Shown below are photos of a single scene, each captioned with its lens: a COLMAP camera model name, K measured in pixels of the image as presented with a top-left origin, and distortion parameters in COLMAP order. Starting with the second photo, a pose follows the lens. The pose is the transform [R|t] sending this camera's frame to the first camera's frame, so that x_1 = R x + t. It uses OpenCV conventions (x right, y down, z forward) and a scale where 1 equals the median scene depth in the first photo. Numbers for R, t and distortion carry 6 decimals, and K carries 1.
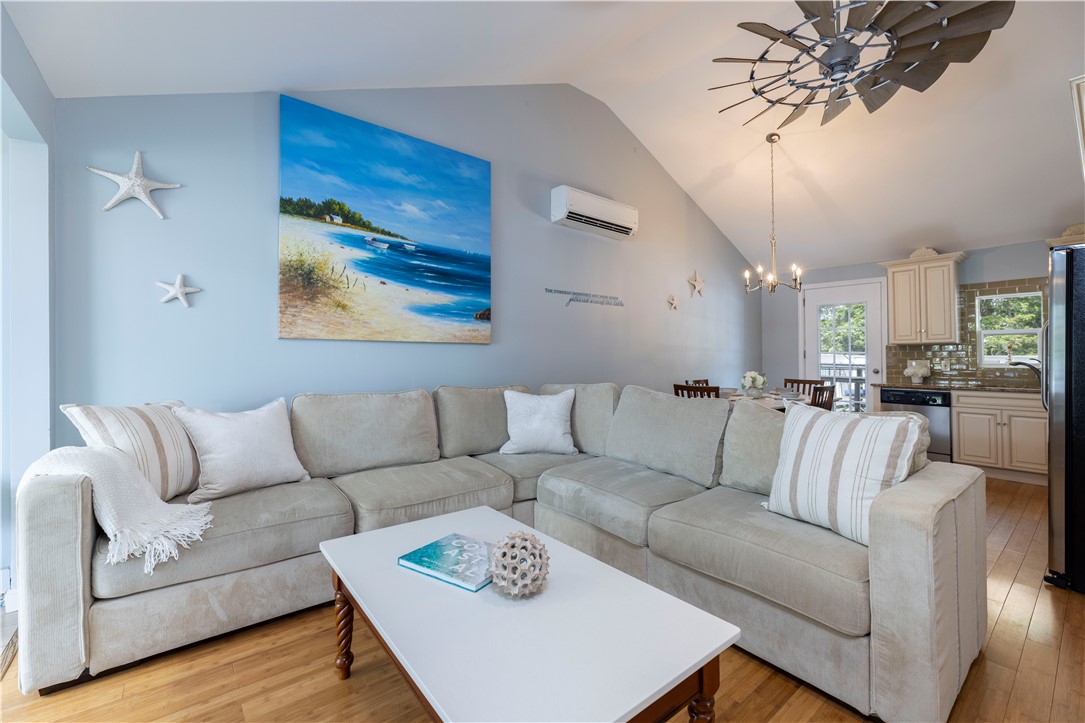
lens RADIAL K [[443.3, 0, 535.4], [0, 443.3, 357.9], [0, 0, 1]] dist [0.002273, 0.000024]
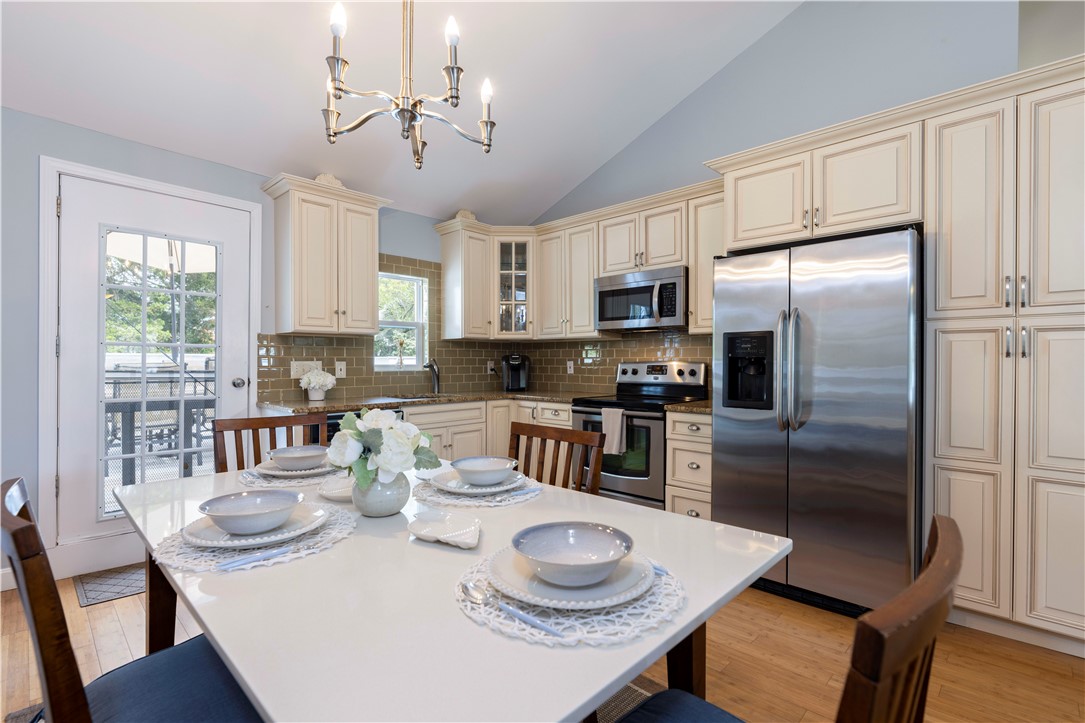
lens RADIAL K [[513.4, 0, 550.1], [0, 513.4, 365.3], [0, 0, 1]] dist [-0.004575, -0.000236]
pose [[-0.145791, -0.015710, 0.989191, 0.274146], [-0.003589, 0.999876, 0.015351, -0.003121], [-0.989309, -0.001312, -0.145830, 1.512762]]
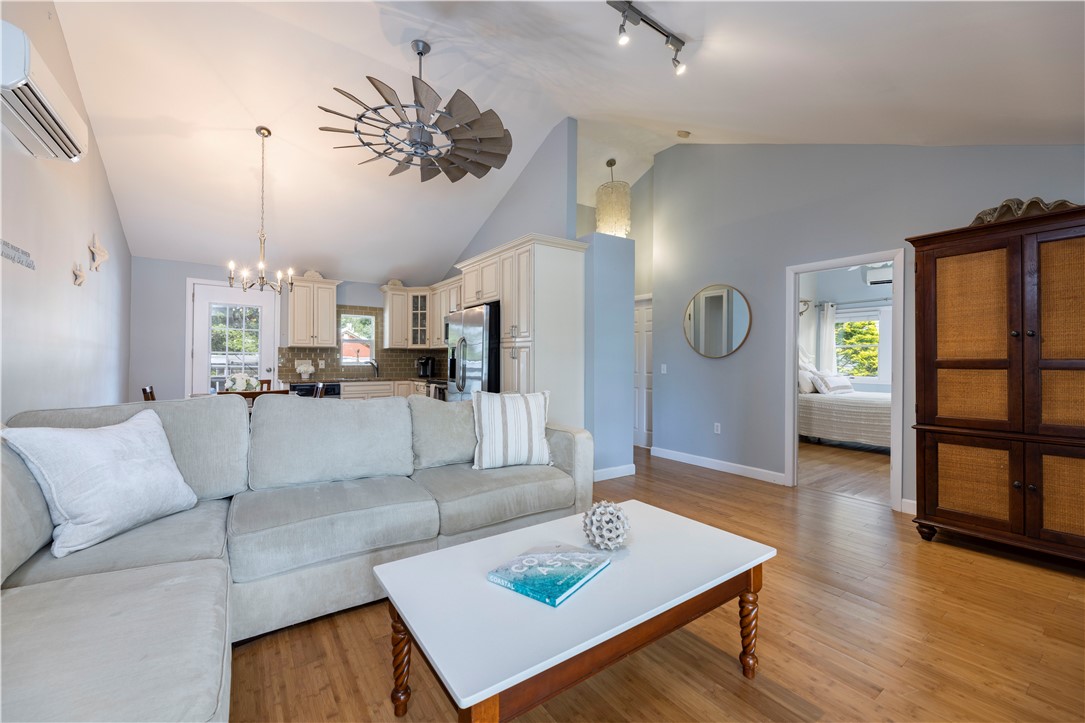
lens RADIAL K [[443.3, 0, 539.4], [0, 443.3, 361.4], [0, 0, 1]] dist [0.002273, 0.000024]
pose [[0.065037, -0.005895, 0.997865, -0.618107], [-0.006016, 0.999962, 0.006299, -0.006140], [-0.997865, -0.006412, 0.064999, 0.522260]]
